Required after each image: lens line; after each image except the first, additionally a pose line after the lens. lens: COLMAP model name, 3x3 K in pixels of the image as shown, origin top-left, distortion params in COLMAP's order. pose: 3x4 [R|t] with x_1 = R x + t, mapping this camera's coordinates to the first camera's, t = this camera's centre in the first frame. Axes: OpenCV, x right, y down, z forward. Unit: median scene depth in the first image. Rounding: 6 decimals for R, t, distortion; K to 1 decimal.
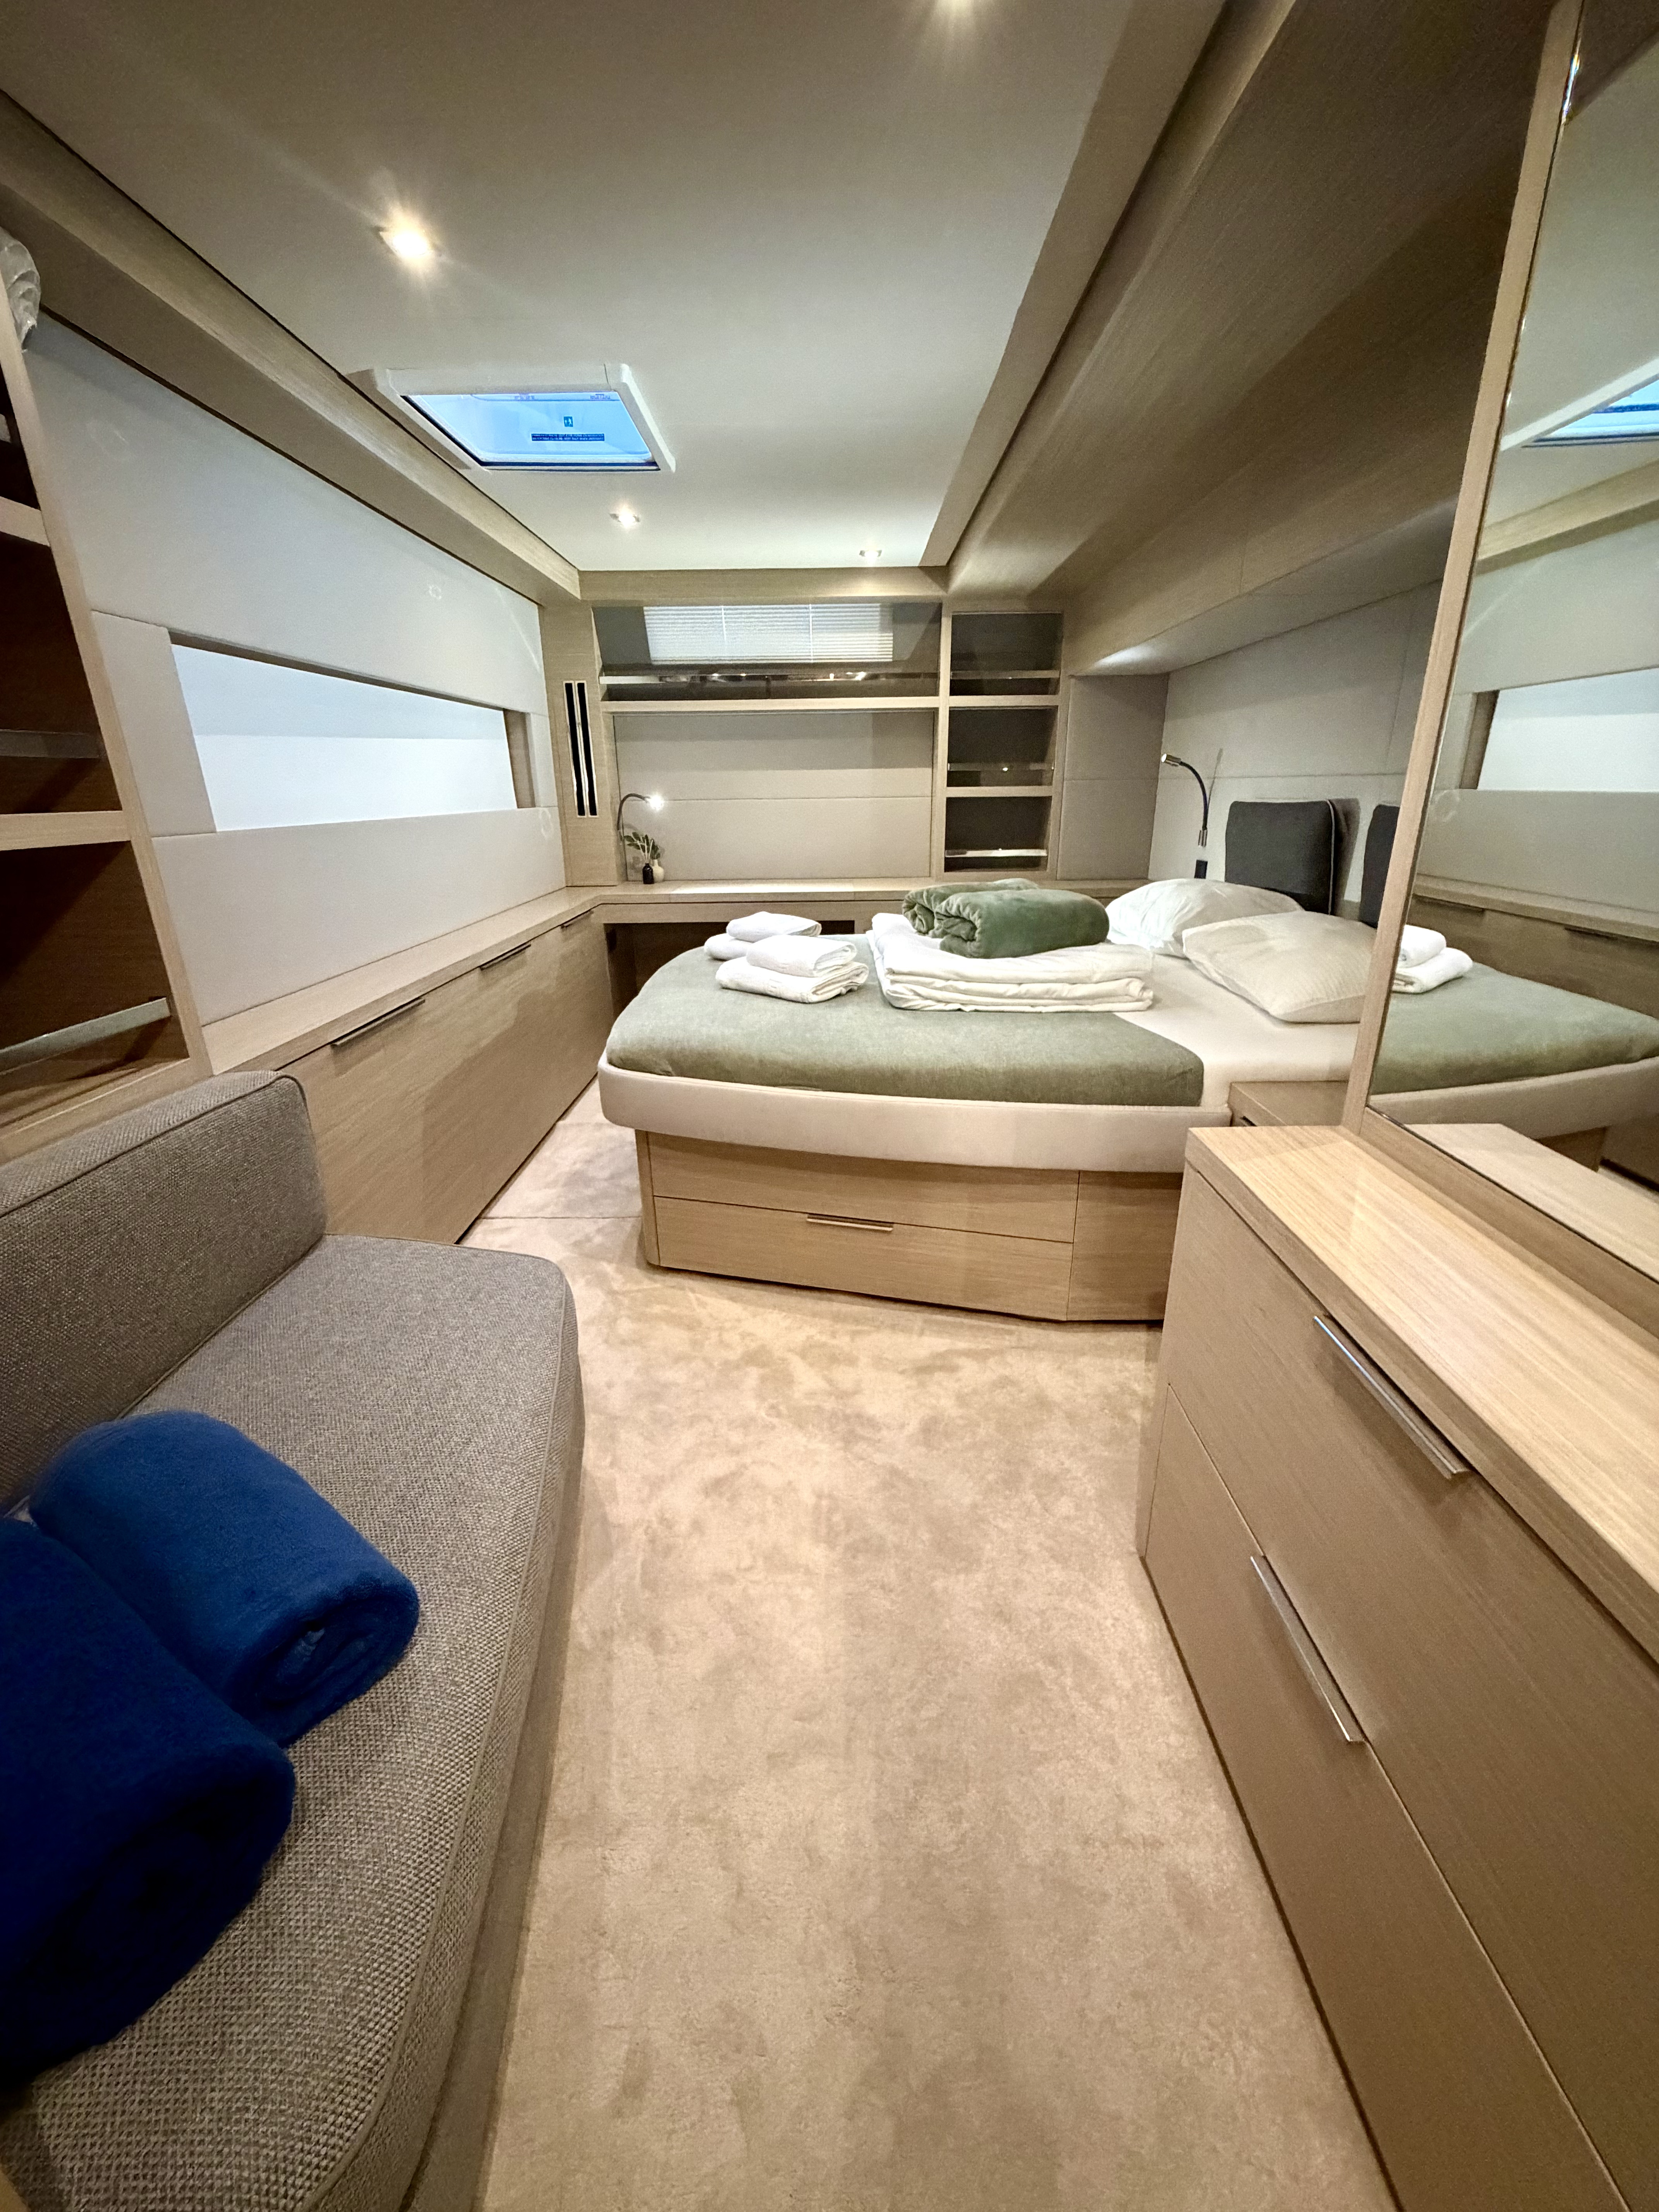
lens RADIAL K [[880.8, 0, 831.5], [0, 880.8, 1107.6], [0, 0, 1]] dist [-0.002659, 0.000076]
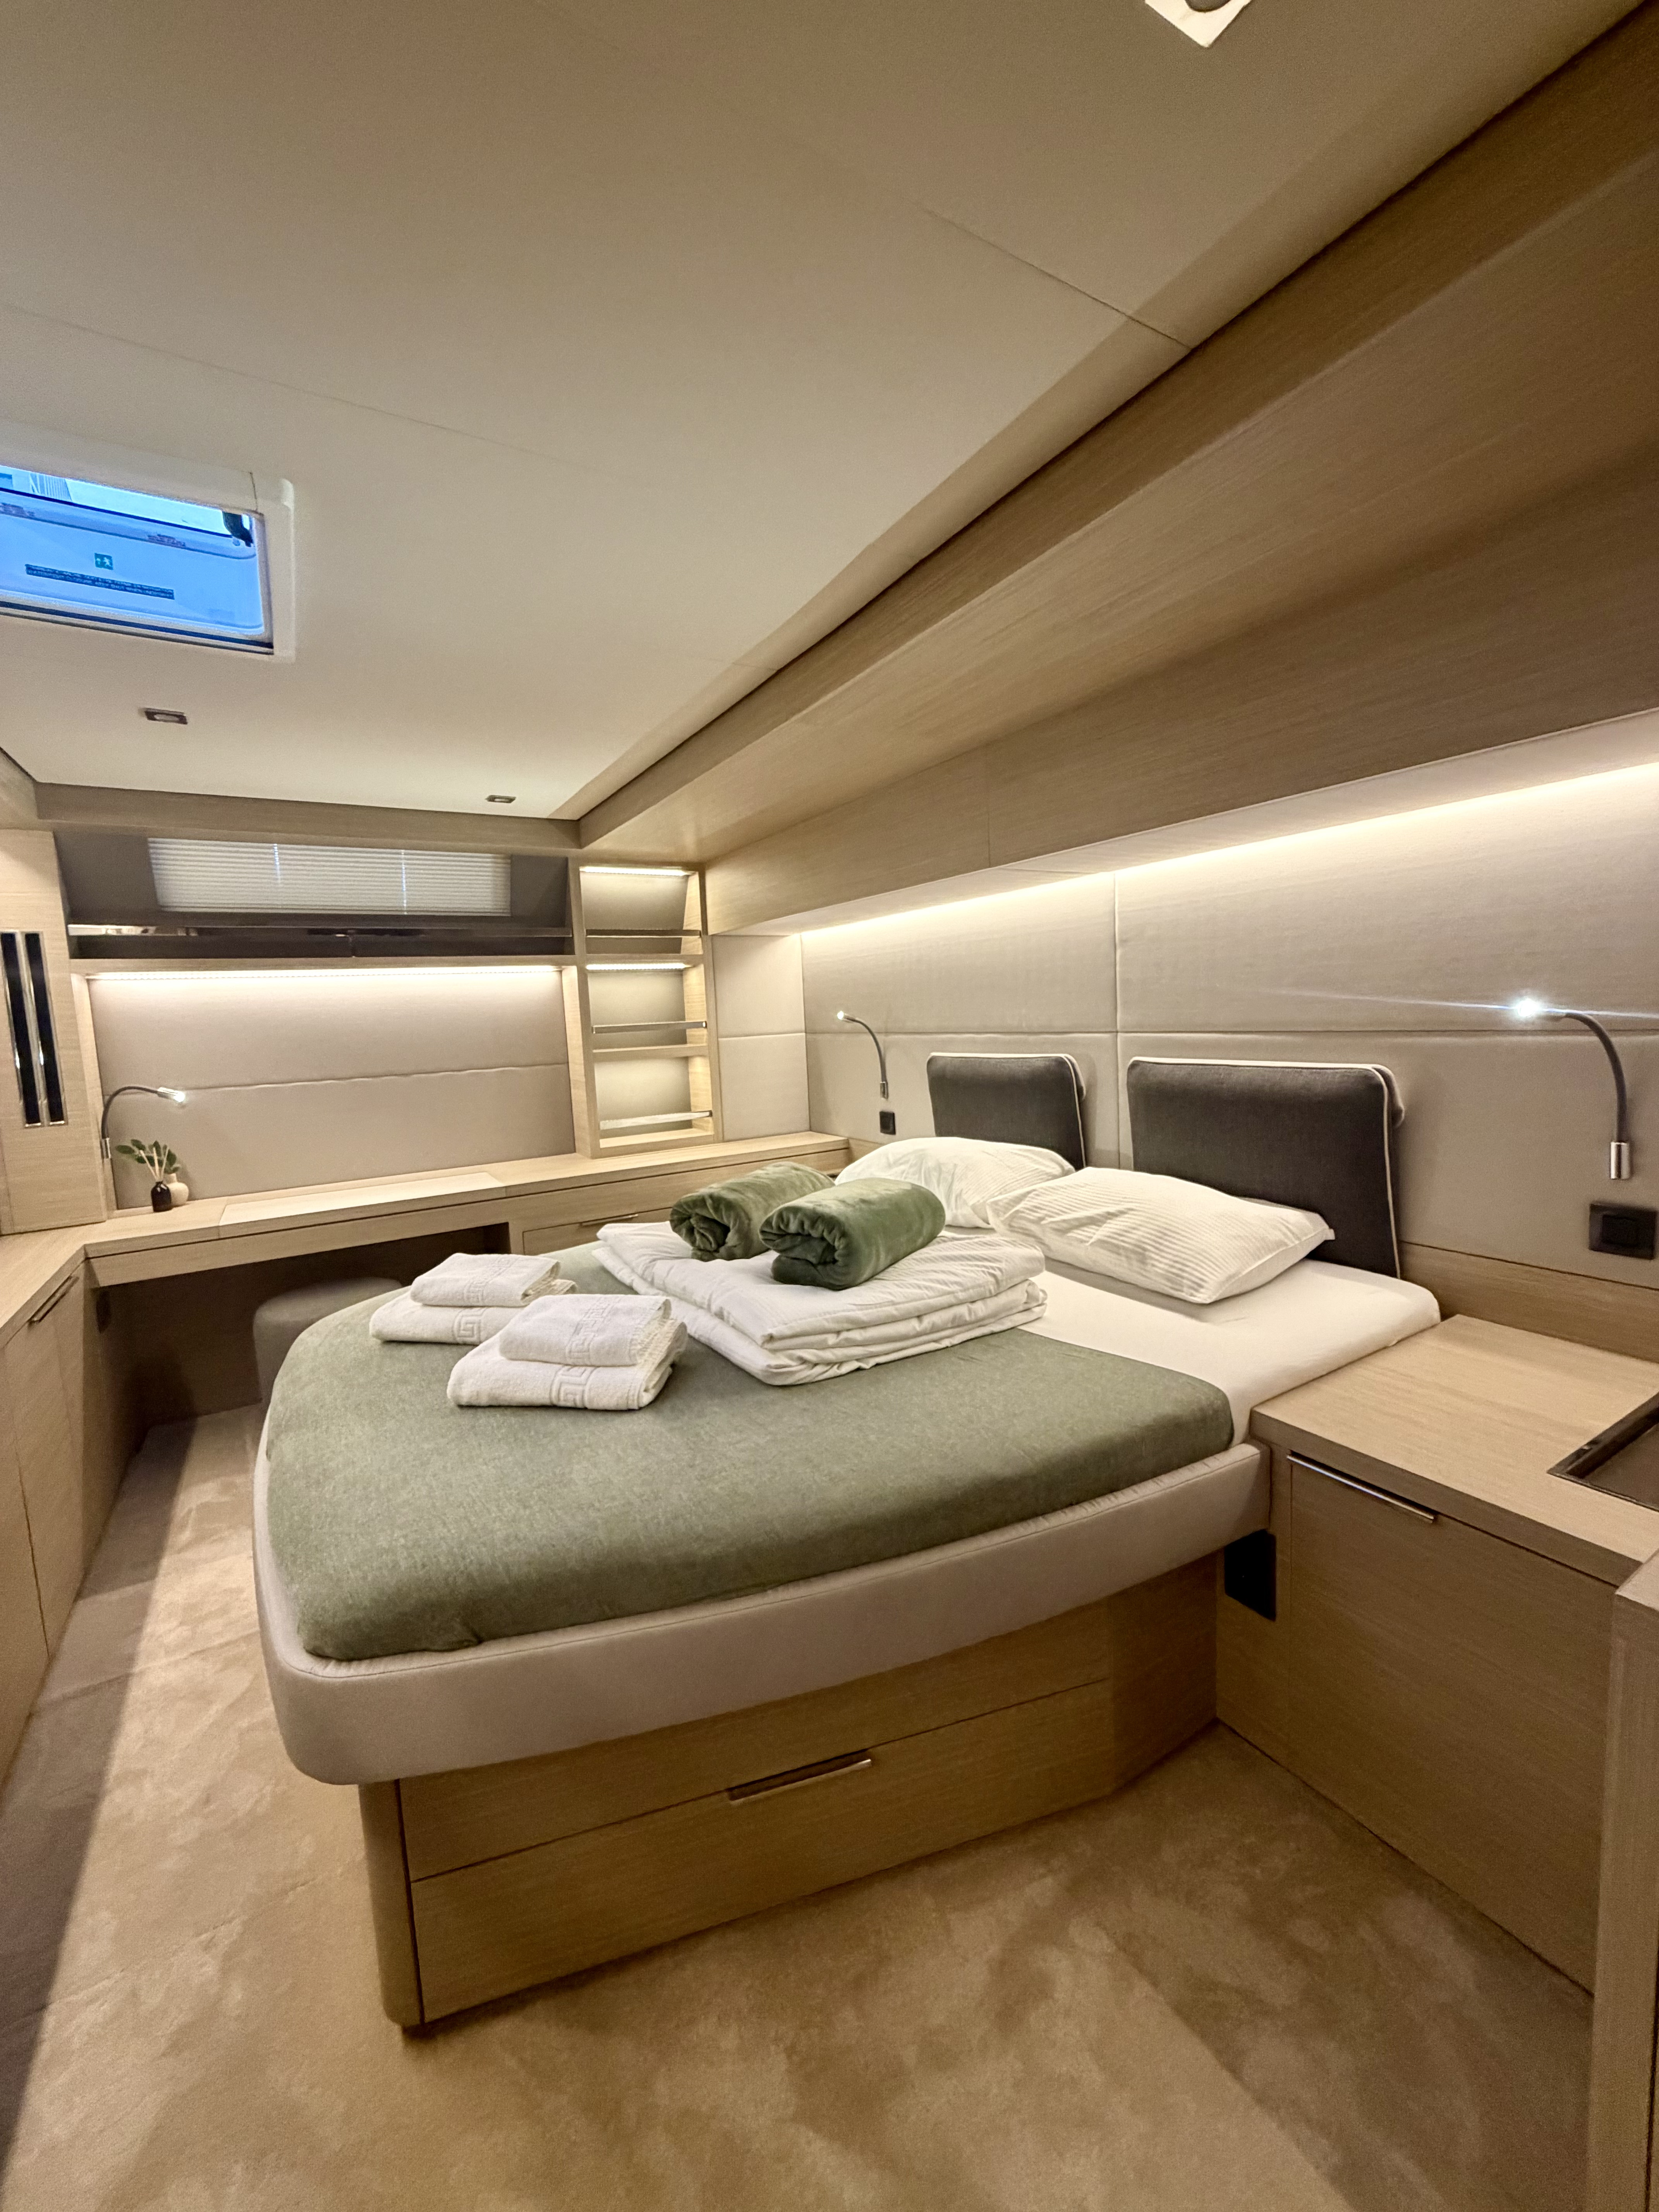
lens RADIAL K [[880.8, 0, 830.6], [0, 880.8, 1102.0], [0, 0, 1]] dist [-0.002659, 0.000076]
pose [[0.852427, -0.081684, 0.516426, -0.207205], [0.213006, 0.956292, -0.200335, -0.165547], [-0.477489, 0.280773, 0.832569, 0.325533]]
